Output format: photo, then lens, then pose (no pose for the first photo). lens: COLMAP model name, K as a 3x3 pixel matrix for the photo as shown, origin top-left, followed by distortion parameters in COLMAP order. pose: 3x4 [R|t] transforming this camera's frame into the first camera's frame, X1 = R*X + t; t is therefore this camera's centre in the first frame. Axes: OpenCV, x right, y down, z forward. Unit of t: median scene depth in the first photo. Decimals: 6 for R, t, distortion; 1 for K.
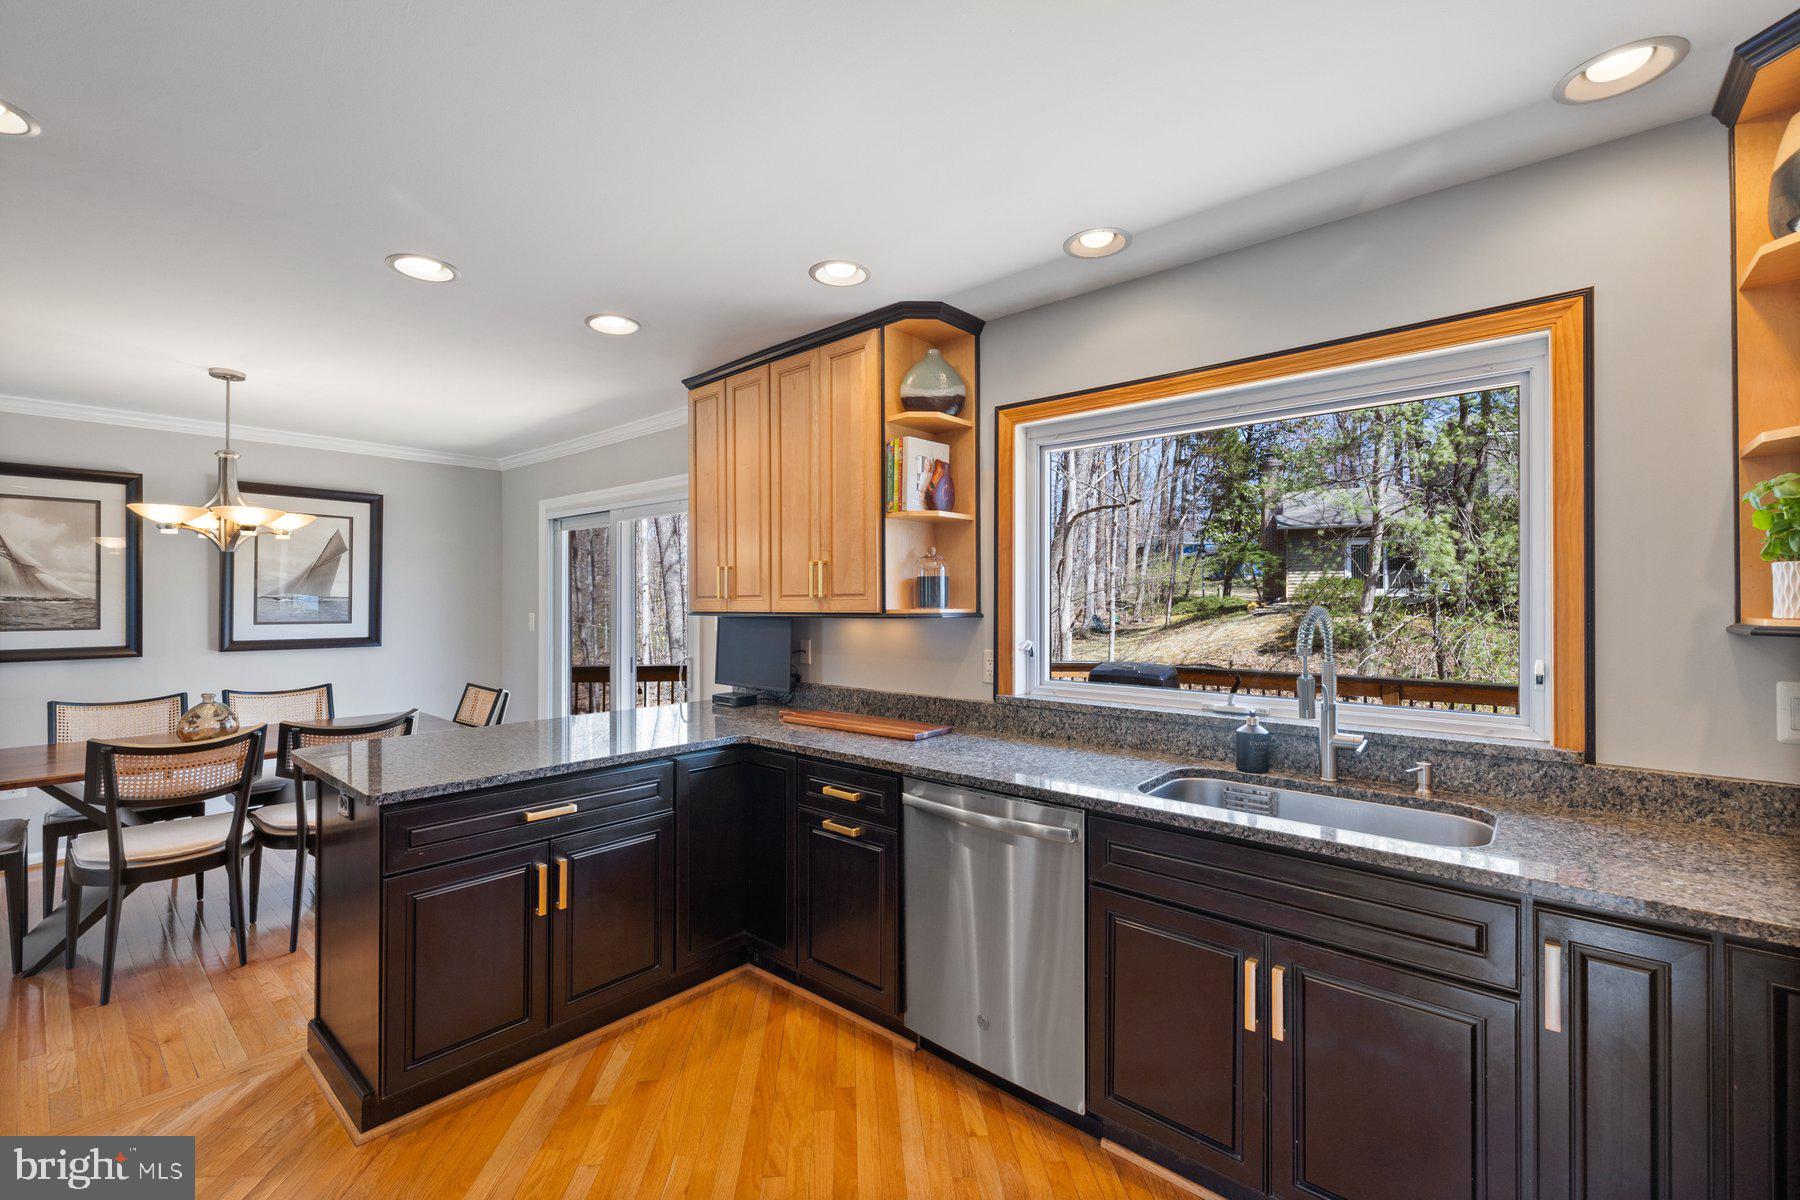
lens RADIAL K [[756.0, 0, 900.2], [0, 756.0, 592.0], [0, 0, 1]] dist [0.006016, -0.002909]
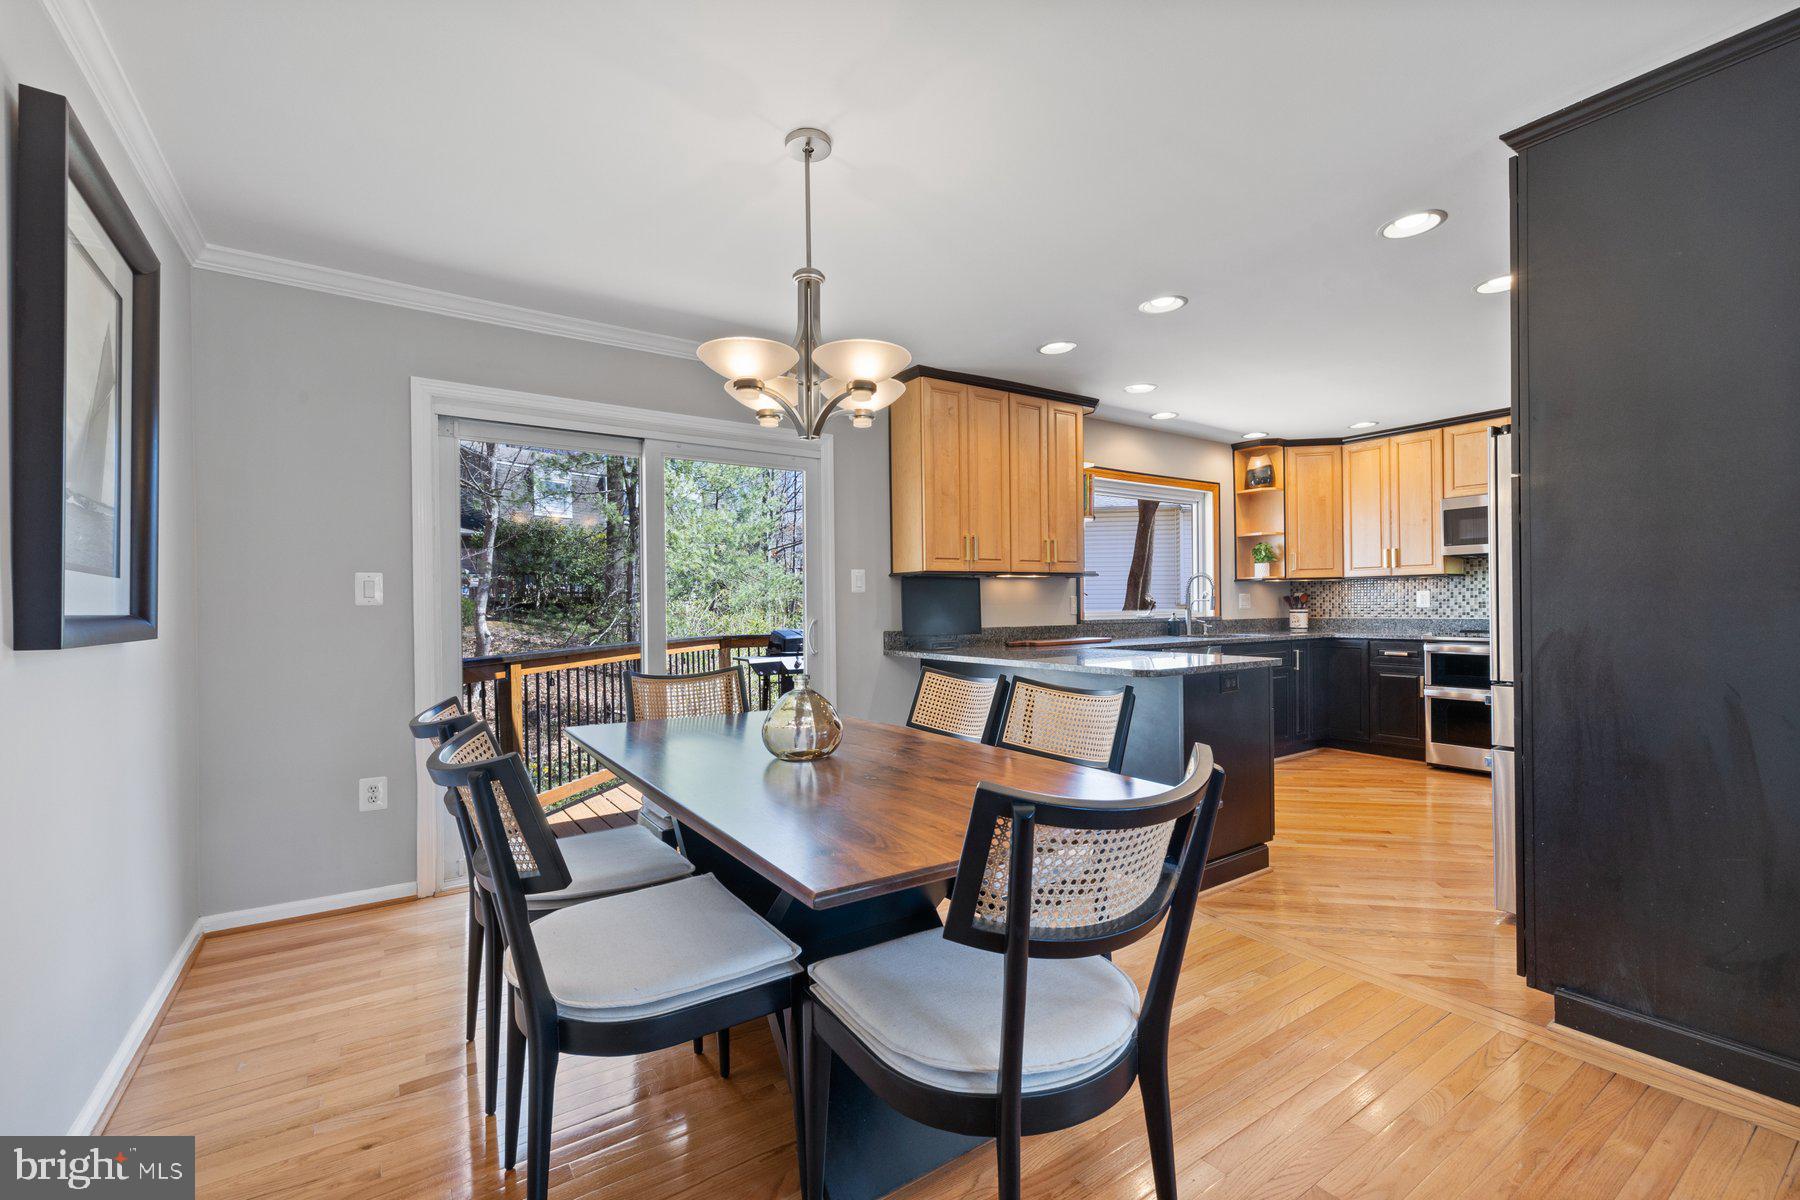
lens RADIAL K [[756.0, 0, 899.5], [0, 756.0, 607.7], [0, 0, 1]] dist [0.006016, -0.002909]
pose [[0.263050, -0.007077, 0.964756, -1.226544], [-0.001152, 0.999970, 0.007649, 0.063906], [-0.964782, -0.003124, 0.263034, 0.648894]]
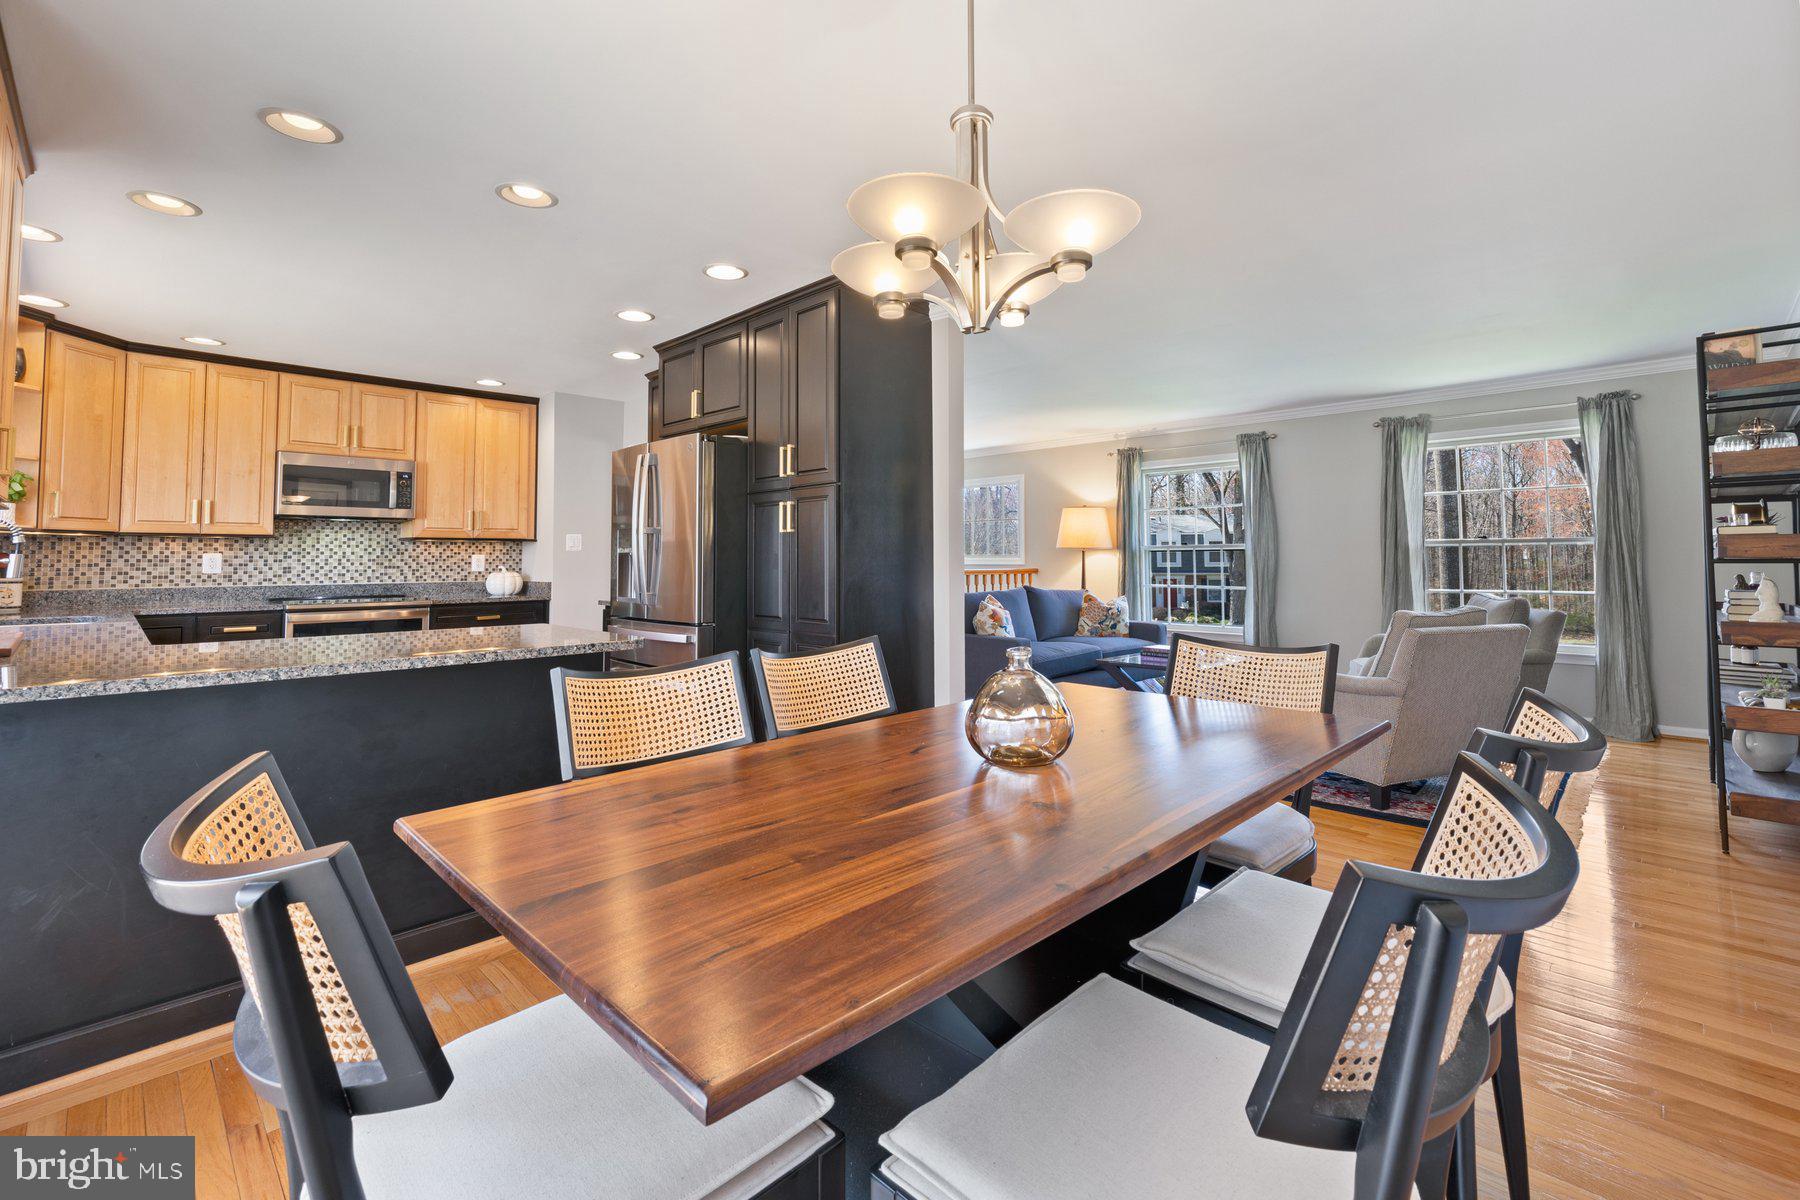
lens RADIAL K [[756.0, 0, 899.9], [0, 756.0, 521.9], [0, 0, 1]] dist [0.006016, -0.002909]
pose [[-0.998090, 0.006119, 0.061466, -0.724652], [0.002246, 0.998019, -0.062879, 0.069659], [-0.061729, -0.062620, -0.996127, 1.205546]]
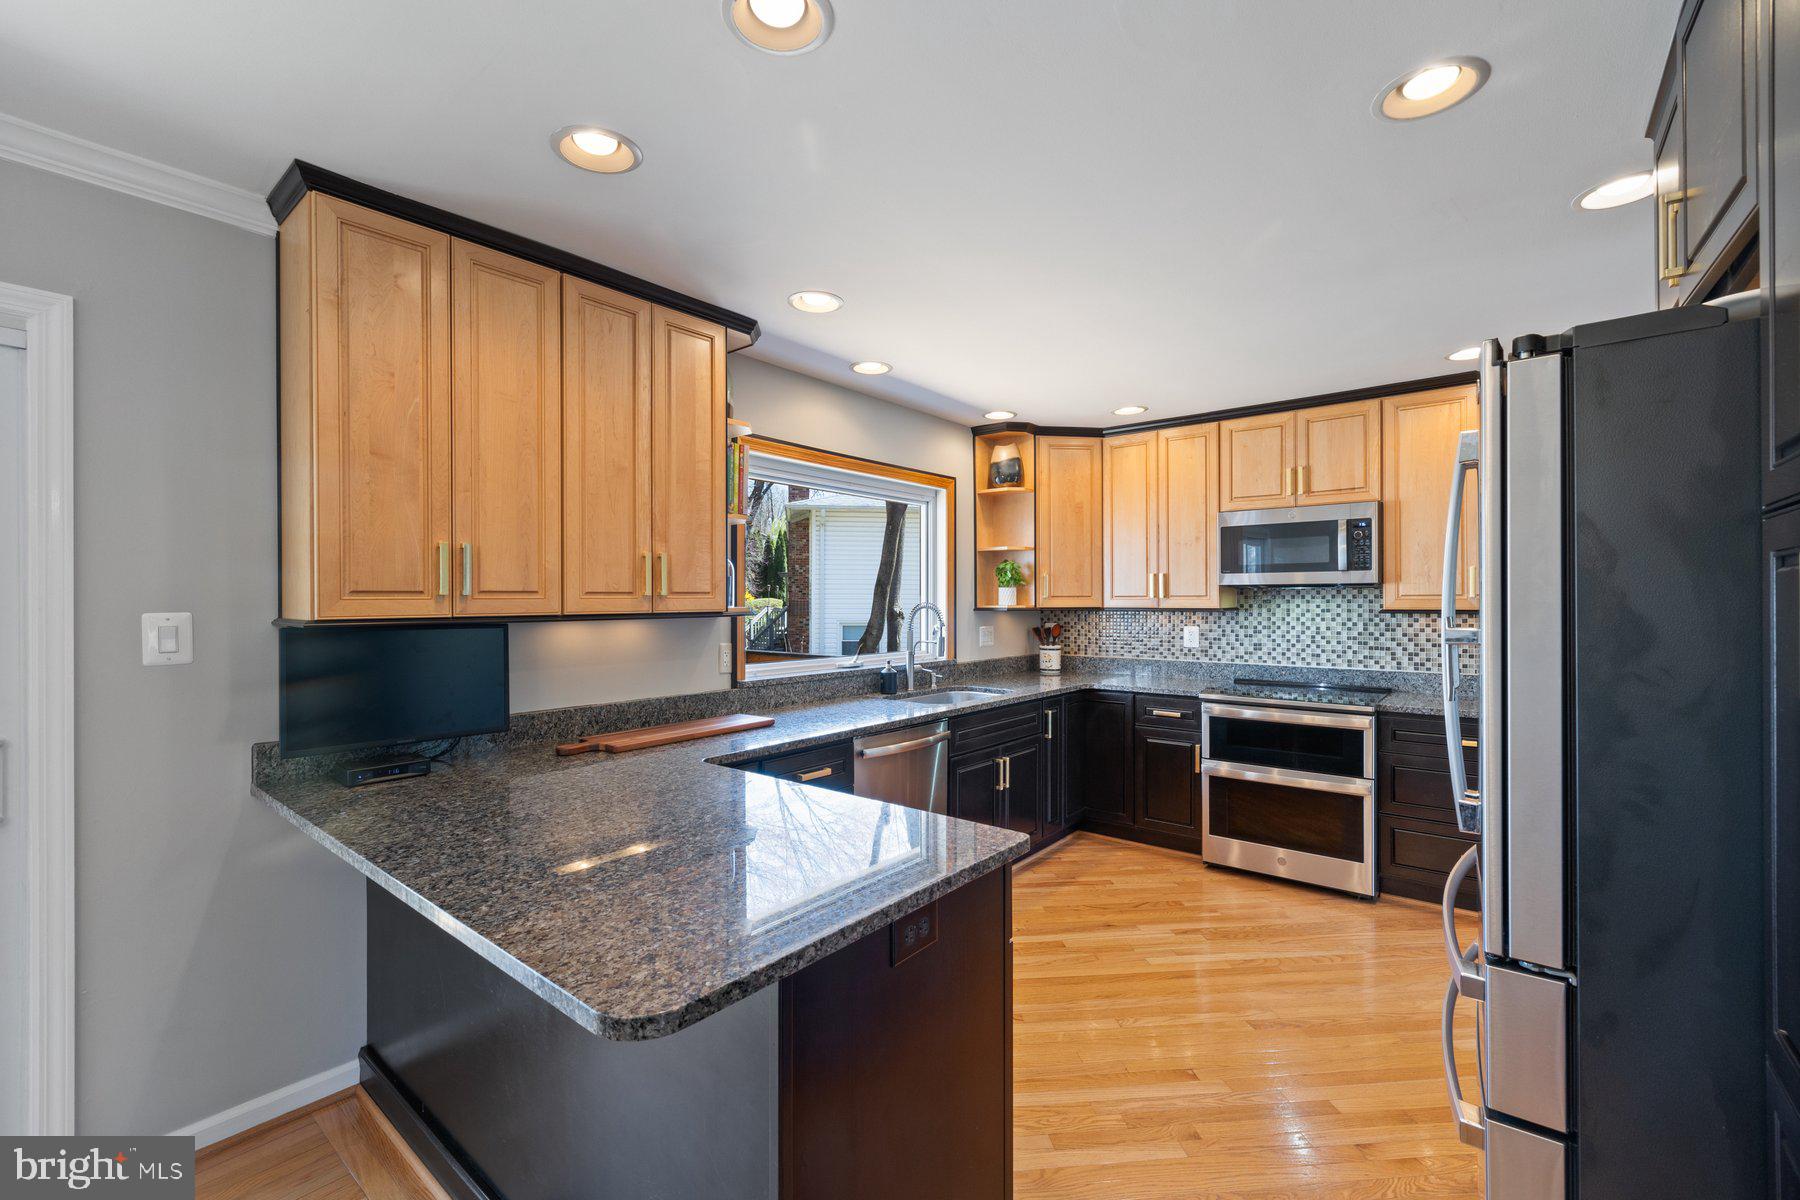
lens RADIAL K [[756.0, 0, 888.9], [0, 756.0, 599.8], [0, 0, 1]] dist [0.006016, -0.002909]
pose [[-0.016248, -0.000705, 0.999868, -0.708449], [-0.012925, 0.999916, 0.000495, 0.005585], [-0.999784, -0.012916, -0.016256, 0.544142]]
